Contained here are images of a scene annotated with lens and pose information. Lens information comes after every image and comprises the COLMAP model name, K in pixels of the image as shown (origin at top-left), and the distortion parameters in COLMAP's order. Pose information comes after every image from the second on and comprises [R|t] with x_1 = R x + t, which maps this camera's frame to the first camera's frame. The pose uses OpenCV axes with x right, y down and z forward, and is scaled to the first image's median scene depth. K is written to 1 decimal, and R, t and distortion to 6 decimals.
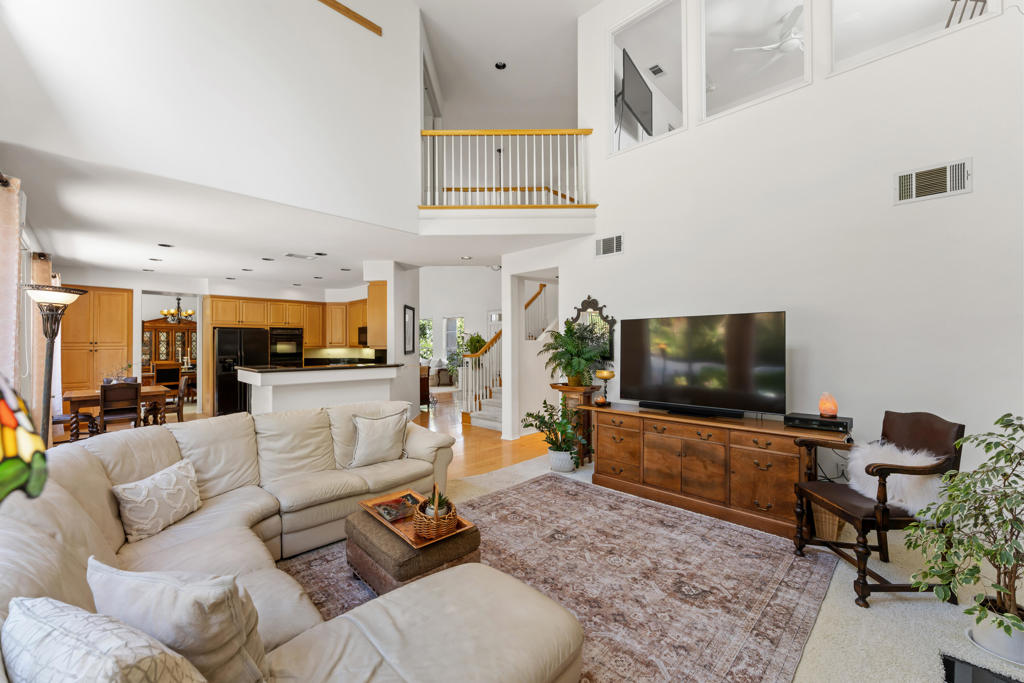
lens RADIAL K [[415.6, 0, 514.5], [0, 415.6, 342.3], [0, 0, 1]] dist [-0.000427, -0.000230]
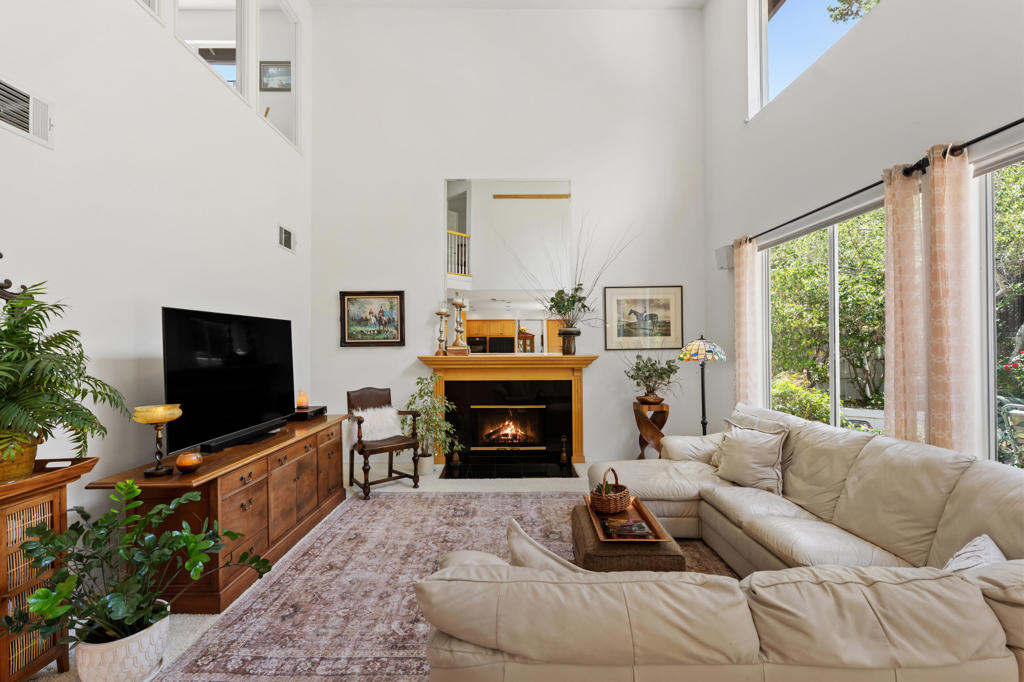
lens RADIAL K [[437.0, 0, 513.4], [0, 437.0, 343.0], [0, 0, 1]] dist [-0.002742, 0.001156]
pose [[-0.705736, 0.005818, 0.708451, -0.274187], [0.000472, 0.999970, -0.007742, -0.002040], [-0.708475, -0.005130, -0.705717, 0.648771]]
